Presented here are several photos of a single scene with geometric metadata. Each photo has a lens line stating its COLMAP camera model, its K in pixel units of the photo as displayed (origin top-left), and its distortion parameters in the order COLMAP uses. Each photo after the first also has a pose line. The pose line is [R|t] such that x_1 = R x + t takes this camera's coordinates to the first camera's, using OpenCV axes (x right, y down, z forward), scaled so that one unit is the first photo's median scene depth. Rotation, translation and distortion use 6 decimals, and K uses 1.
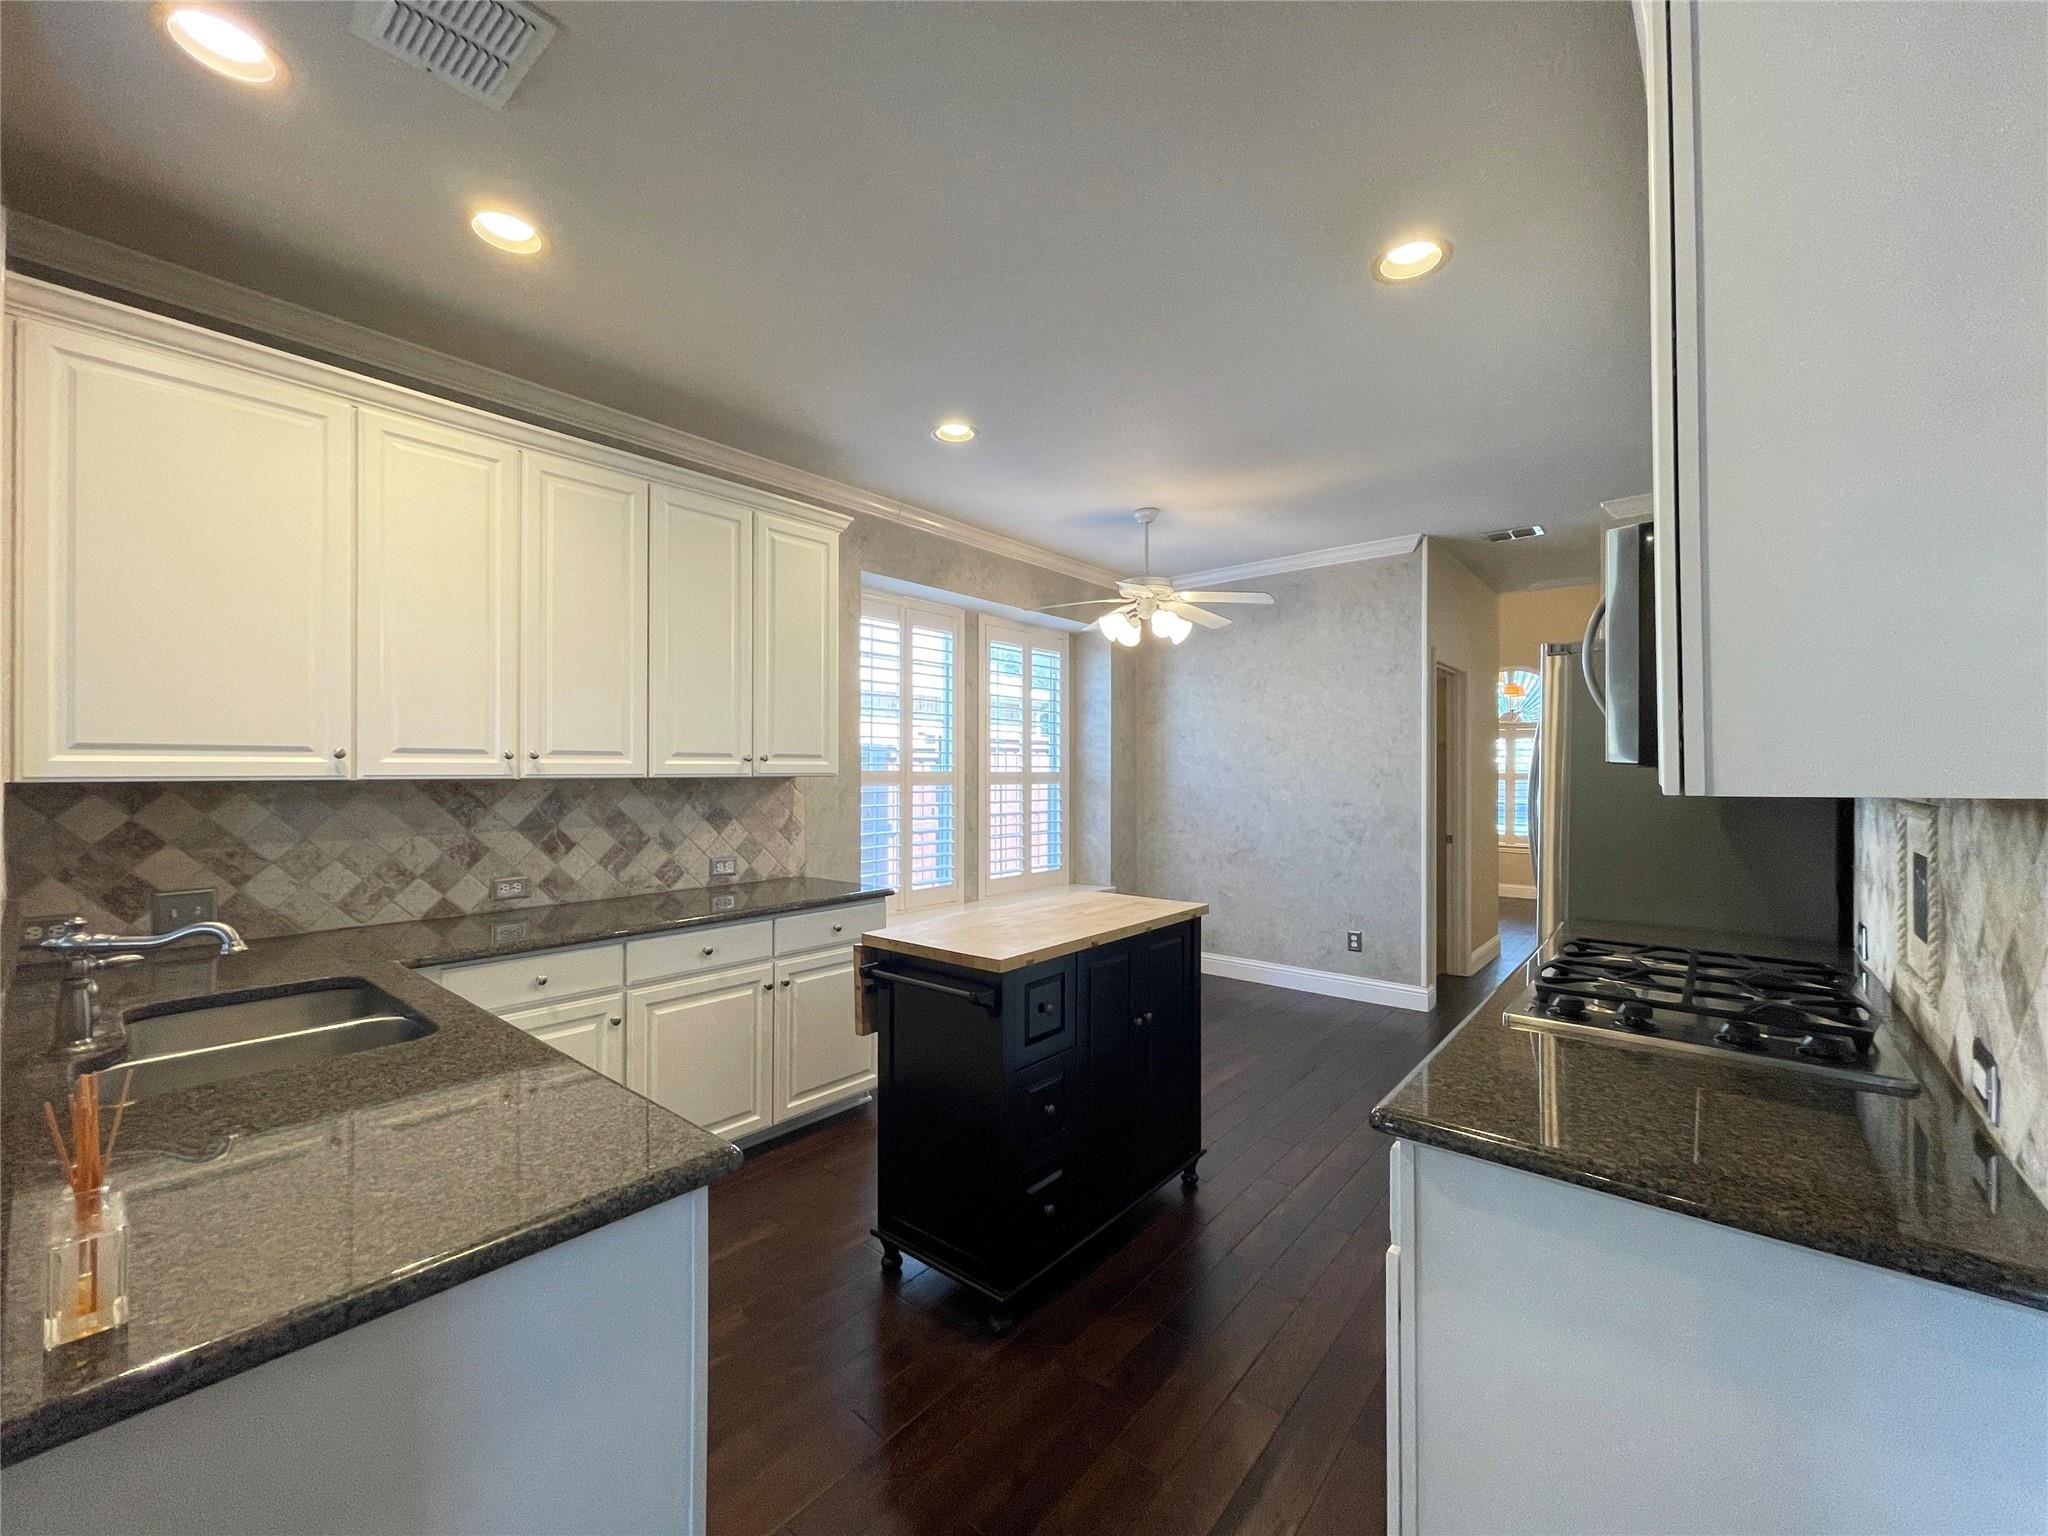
lens RADIAL K [[824.6, 0, 1019.8], [0, 824.6, 766.7], [0, 0, 1]] dist [0.003297, 0.000837]
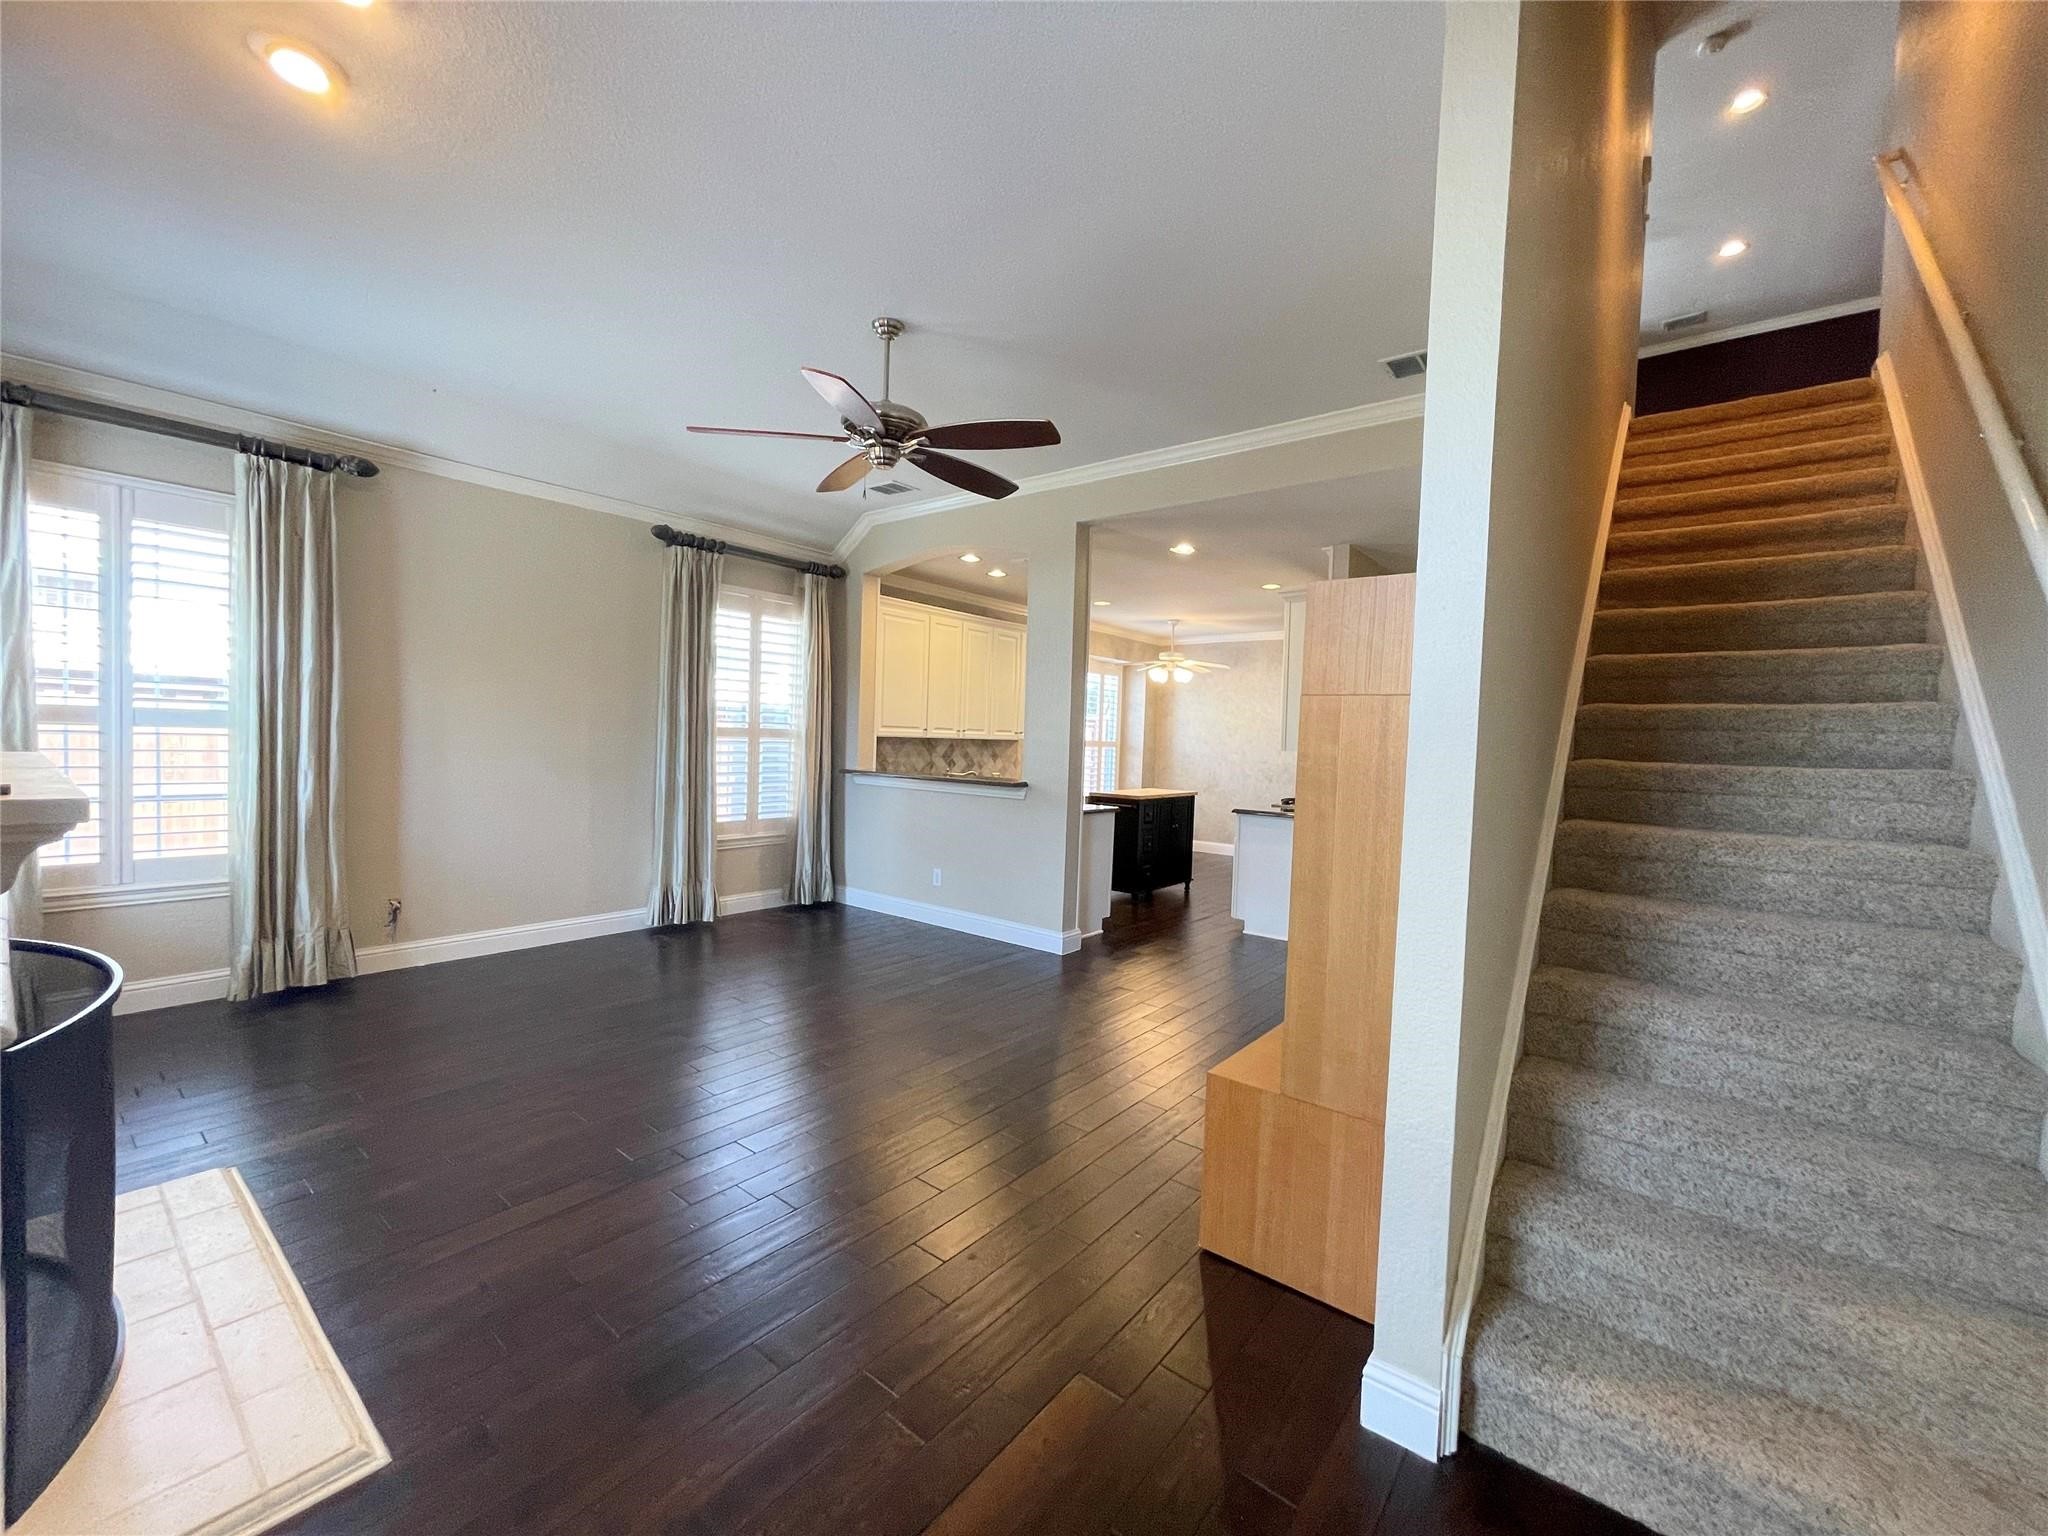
lens RADIAL K [[822.6, 0, 1024.0], [0, 822.6, 768.0], [0, 0, 1]] dist [-0.009655, 0.006228]
pose [[0.998850, 0.033851, 0.033966, -0.390995], [-0.035358, 0.998371, 0.044789, -0.015550], [-0.032395, -0.045938, 0.998419, -1.503741]]
